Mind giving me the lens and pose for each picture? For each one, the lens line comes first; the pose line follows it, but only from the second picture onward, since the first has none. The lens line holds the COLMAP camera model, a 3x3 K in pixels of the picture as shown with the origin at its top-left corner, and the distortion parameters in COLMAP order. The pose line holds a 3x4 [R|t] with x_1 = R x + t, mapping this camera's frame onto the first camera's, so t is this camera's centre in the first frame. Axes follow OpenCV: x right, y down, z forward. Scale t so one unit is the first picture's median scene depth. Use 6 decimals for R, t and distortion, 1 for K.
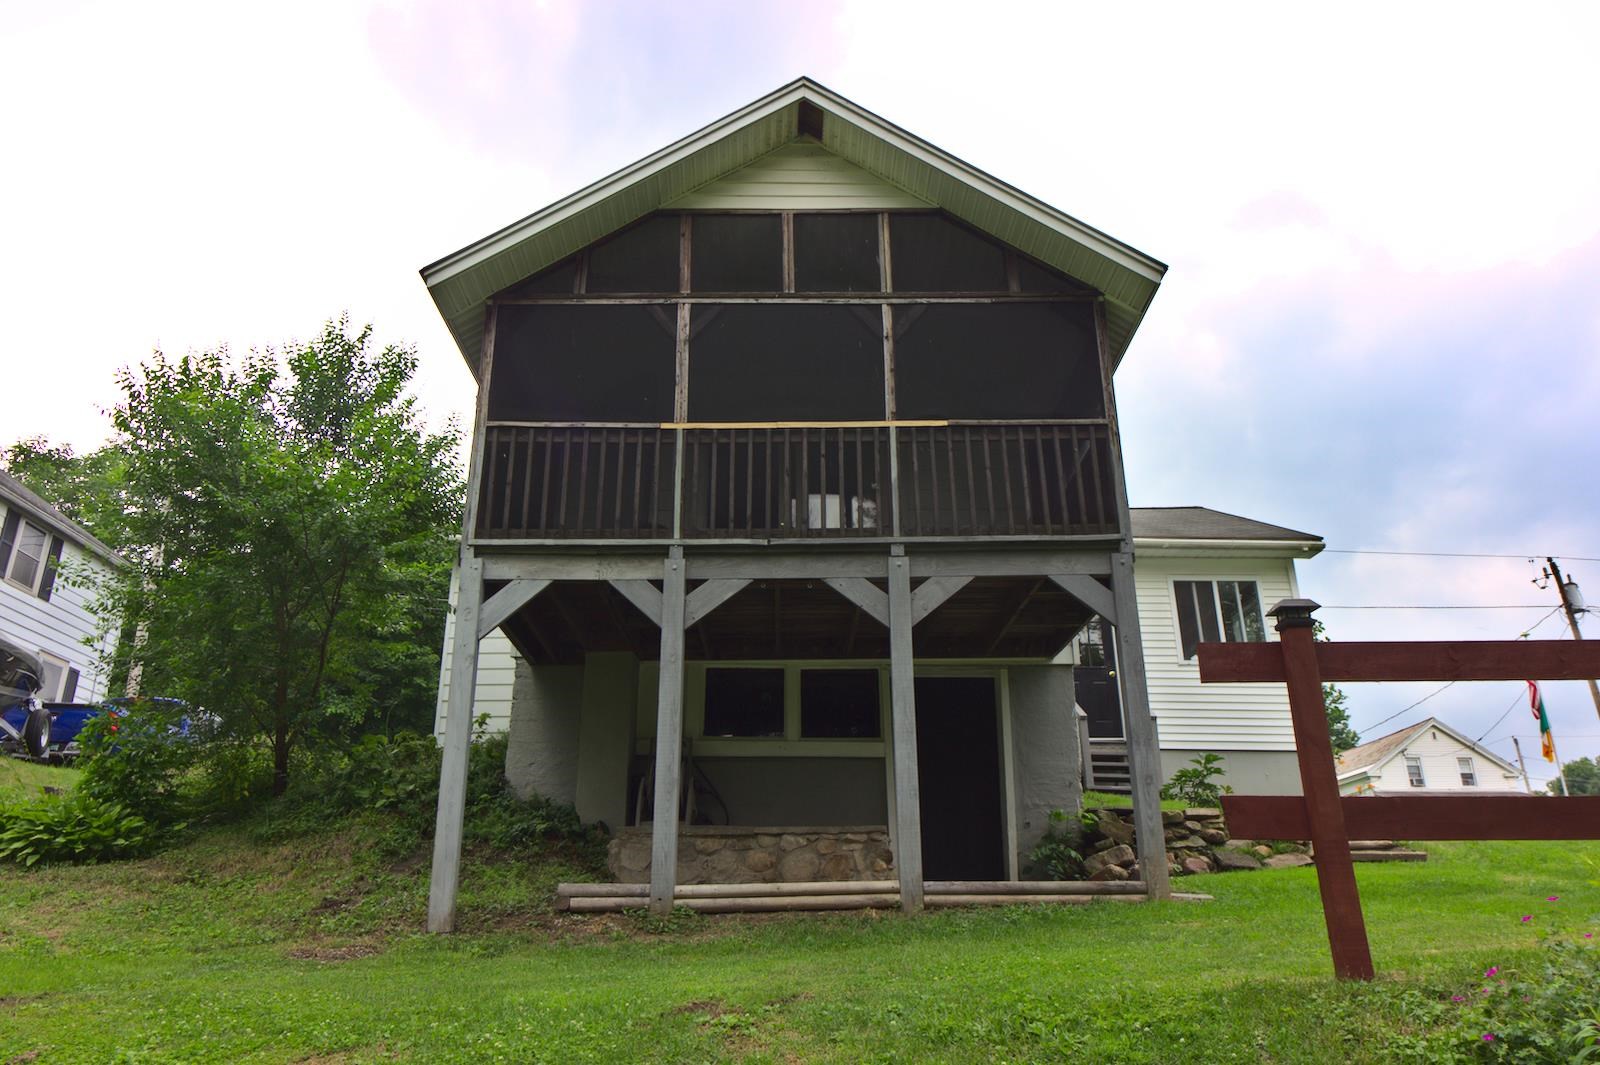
lens RADIAL K [[1108.5, 0, 767.9], [0, 1108.5, 528.3], [0, 0, 1]] dist [0.050968, -0.000551]
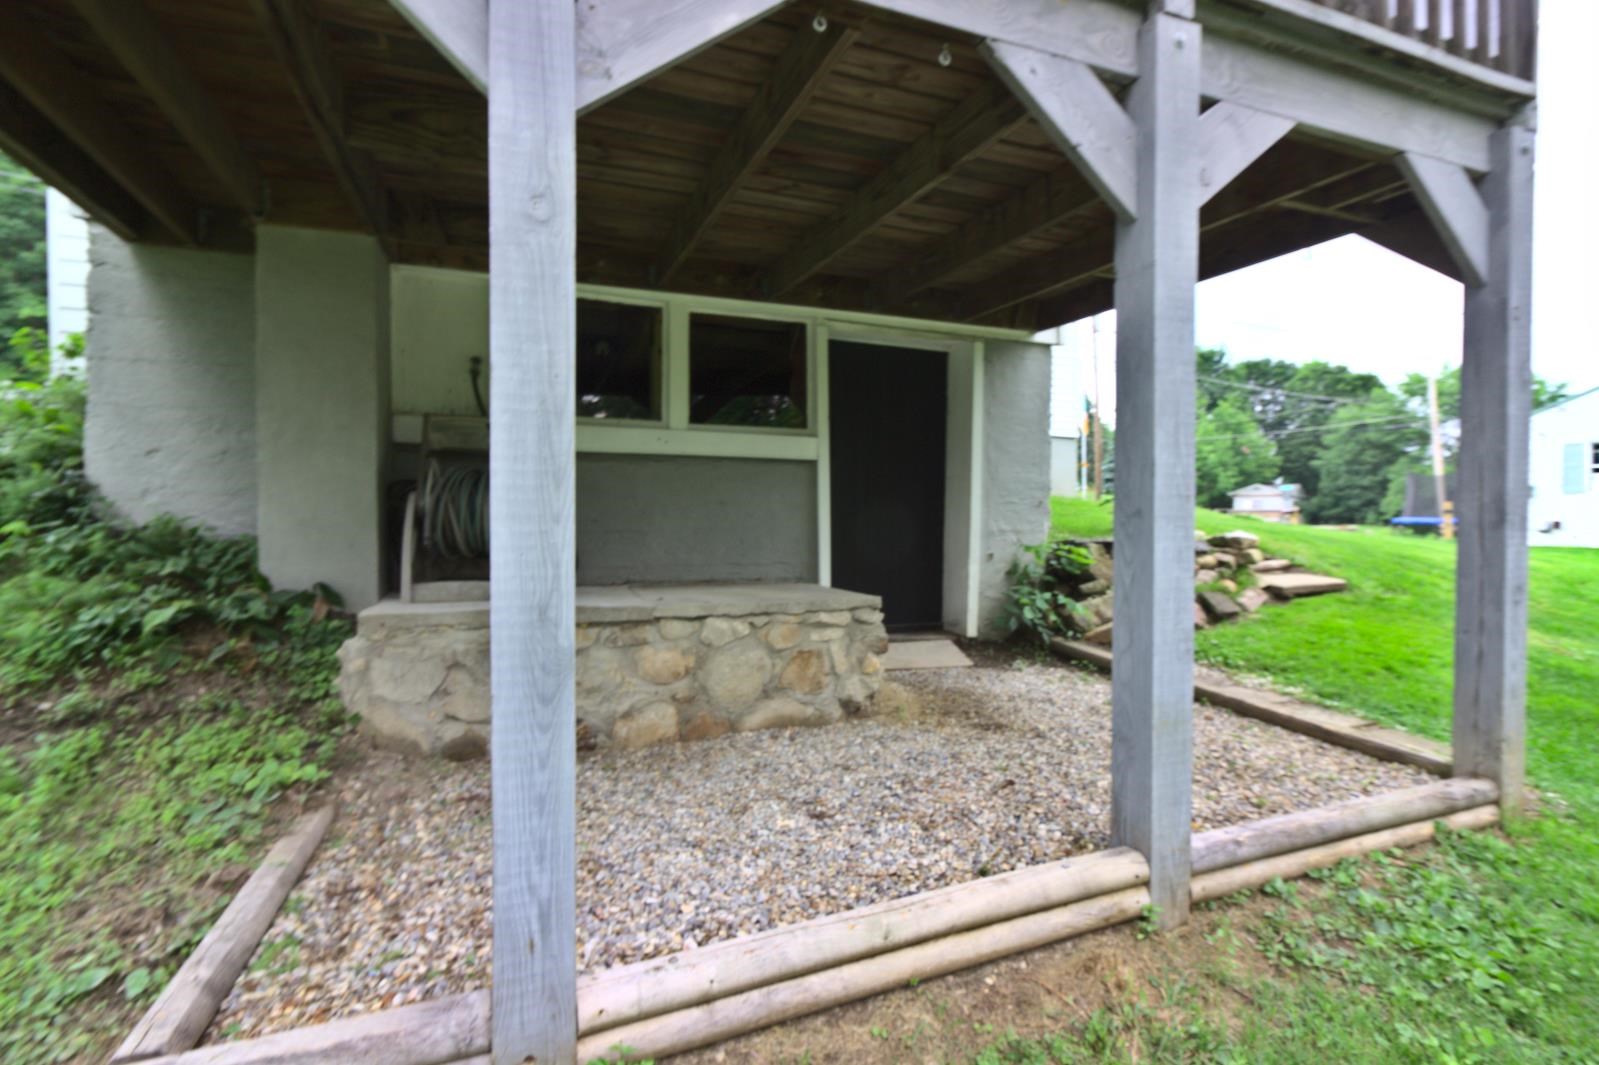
lens RADIAL K [[758.3, 0, 799.5], [0, 758.3, 532.5], [0, 0, 1]] dist [-0.003236, 0.000368]
pose [[0.926466, -0.003368, 0.376364, -0.084598], [-0.138832, 0.926389, 0.350042, 0.101400], [-0.349838, -0.376554, 0.857800, 0.685770]]
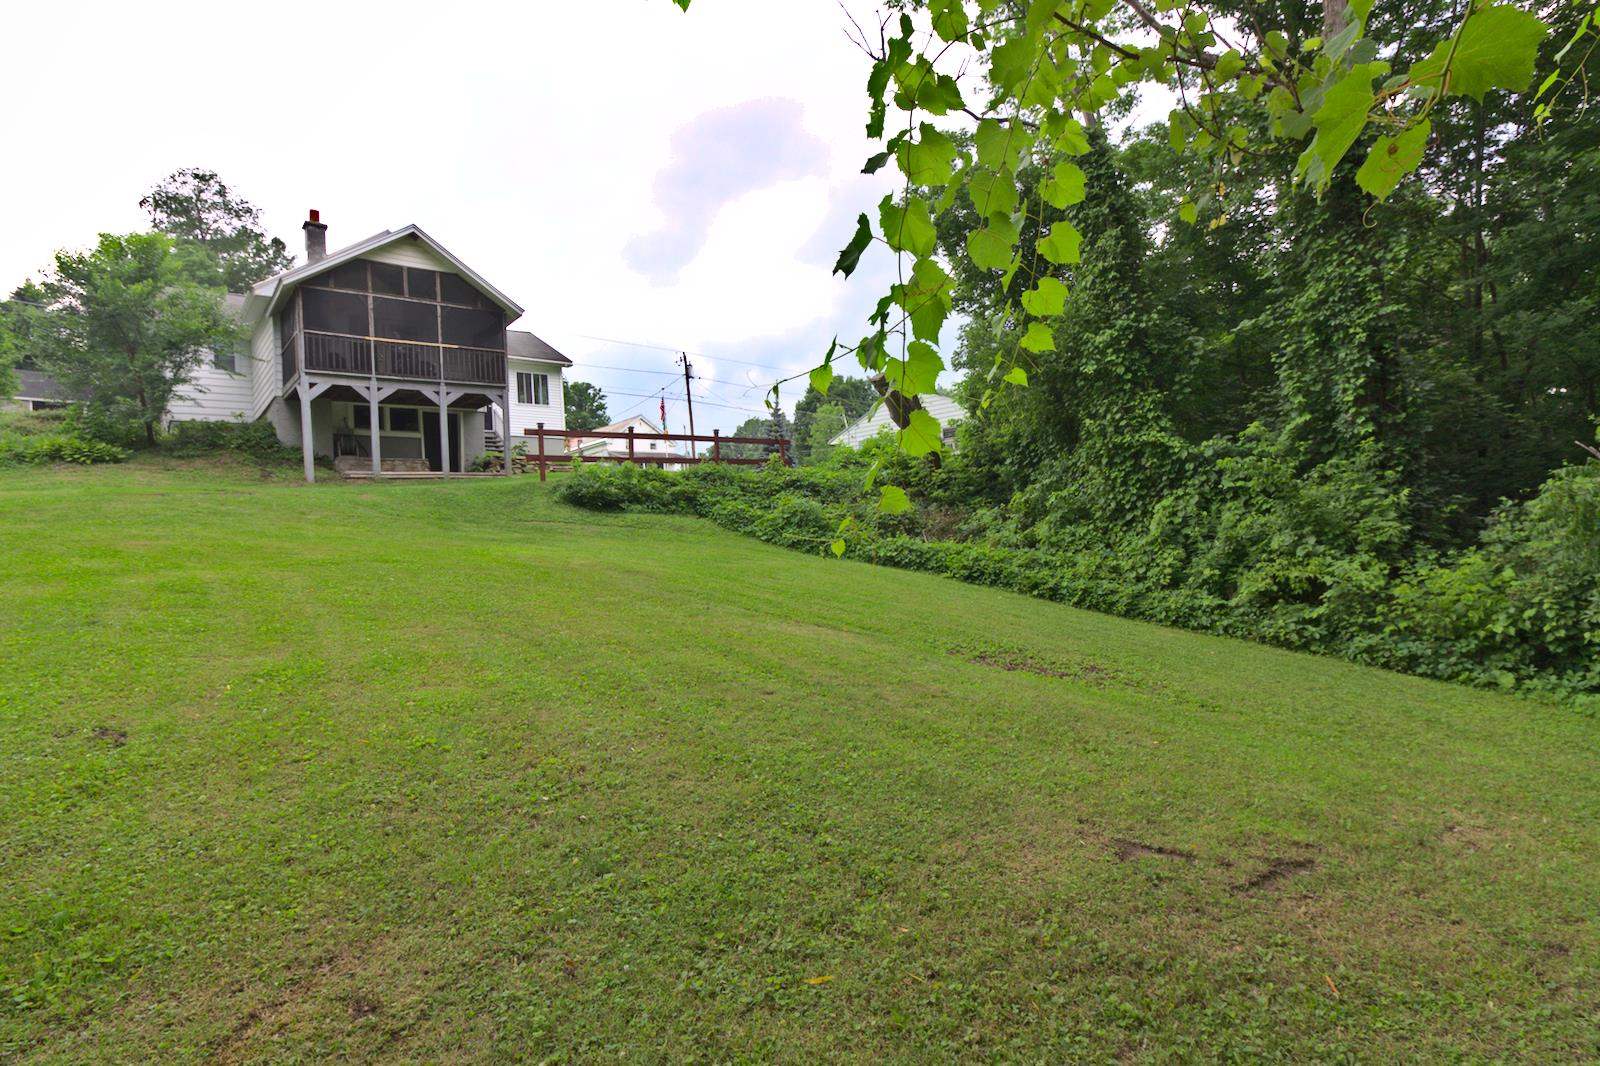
lens RADIAL K [[758.7, 0, 800.0], [0, 758.7, 533.0], [0, 0, 1]] dist [-0.003236, 0.000368]
pose [[0.754769, -0.037870, 0.654897, -0.557648], [-0.184666, 0.945693, 0.267514, -0.346470], [-0.629462, -0.322849, 0.706786, -1.414961]]
